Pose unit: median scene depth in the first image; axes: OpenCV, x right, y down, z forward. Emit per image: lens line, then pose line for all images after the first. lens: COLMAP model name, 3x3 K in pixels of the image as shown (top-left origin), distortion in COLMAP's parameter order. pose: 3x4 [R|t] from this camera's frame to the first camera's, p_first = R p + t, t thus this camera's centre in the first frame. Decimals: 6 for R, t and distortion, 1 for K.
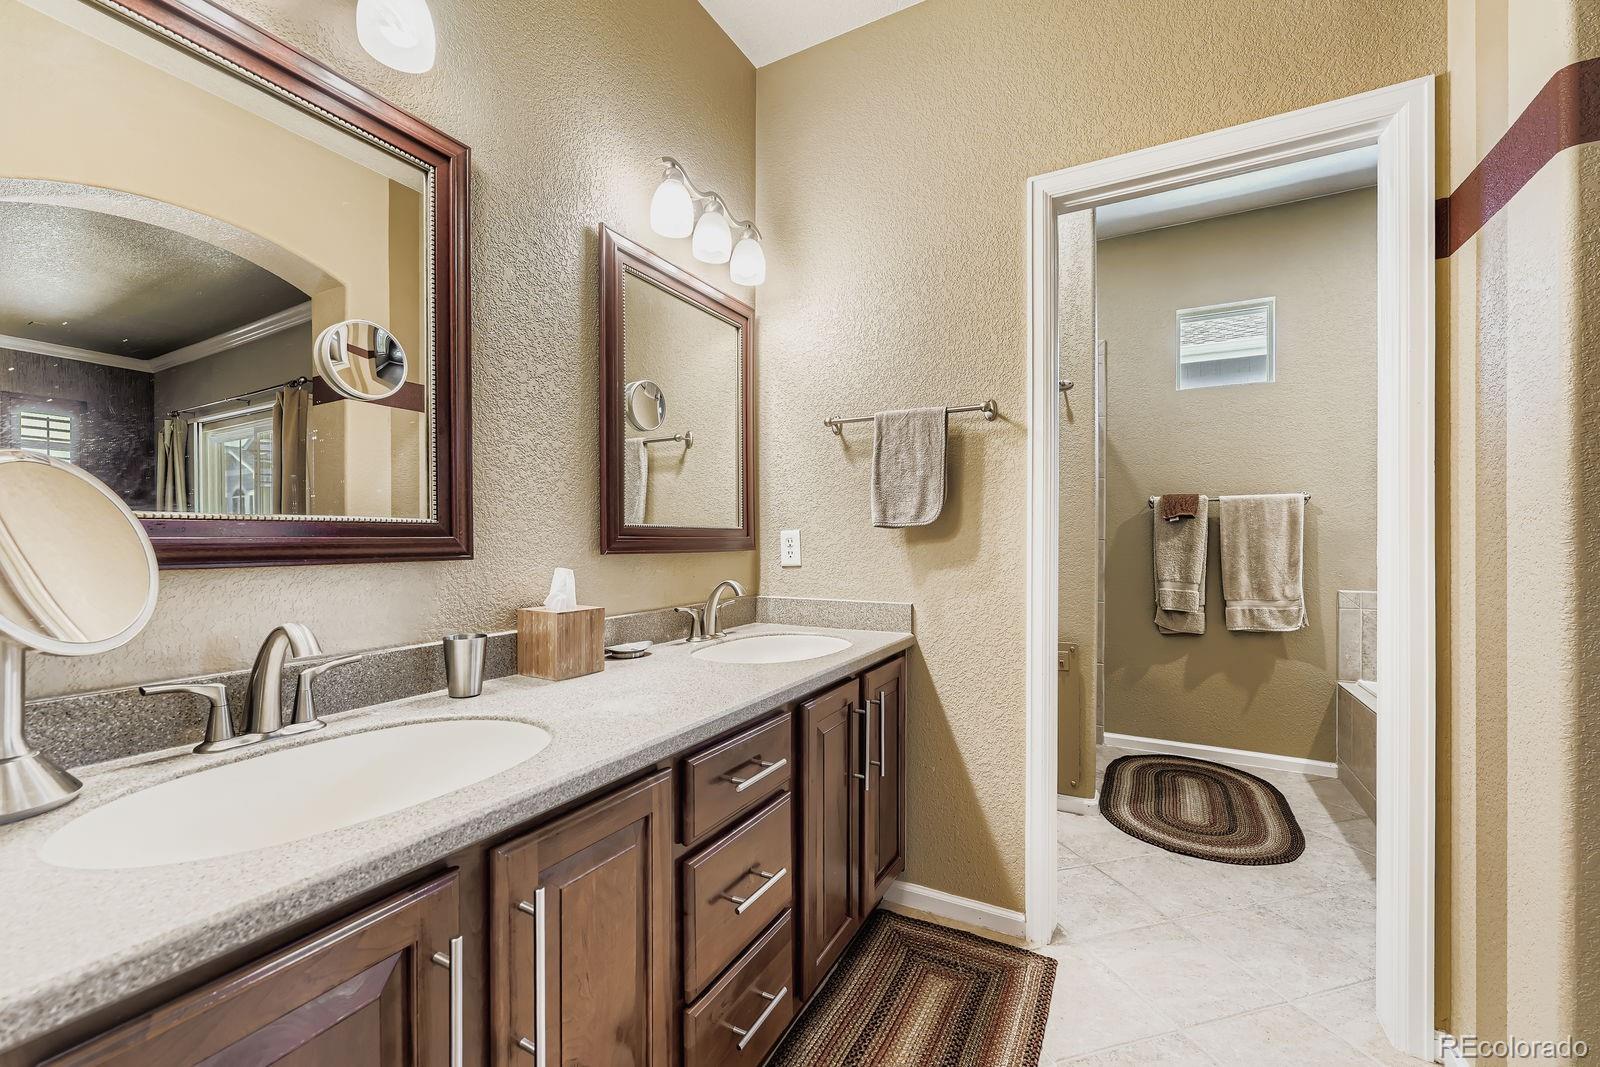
lens RADIAL K [[642.0, 0, 799.8], [0, 642.0, 538.1], [0, 0, 1]] dist [-0.005142, 0.000552]
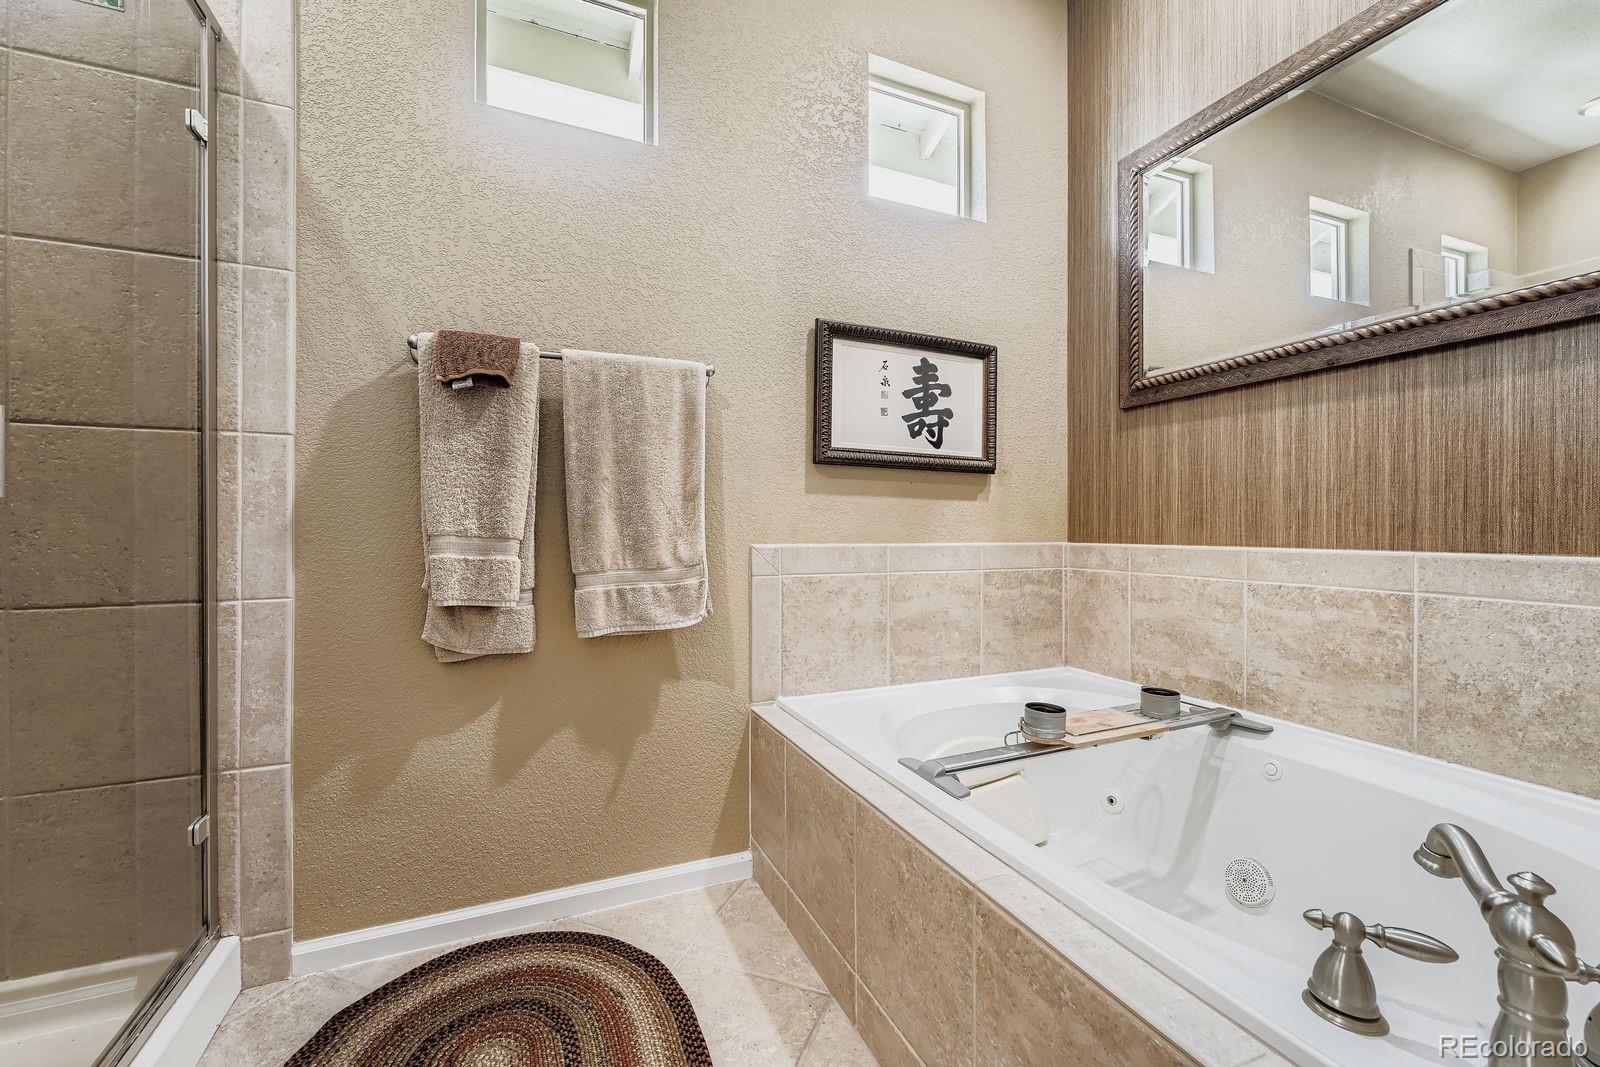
lens RADIAL K [[642.0, 0, 798.4], [0, 642.0, 535.8], [0, 0, 1]] dist [-0.005142, 0.000552]
pose [[0.611919, -0.003830, 0.790912, 0.408627], [0.003162, 0.999992, 0.002395, 0.070449], [-0.790914, 0.001036, 0.611926, 0.605037]]
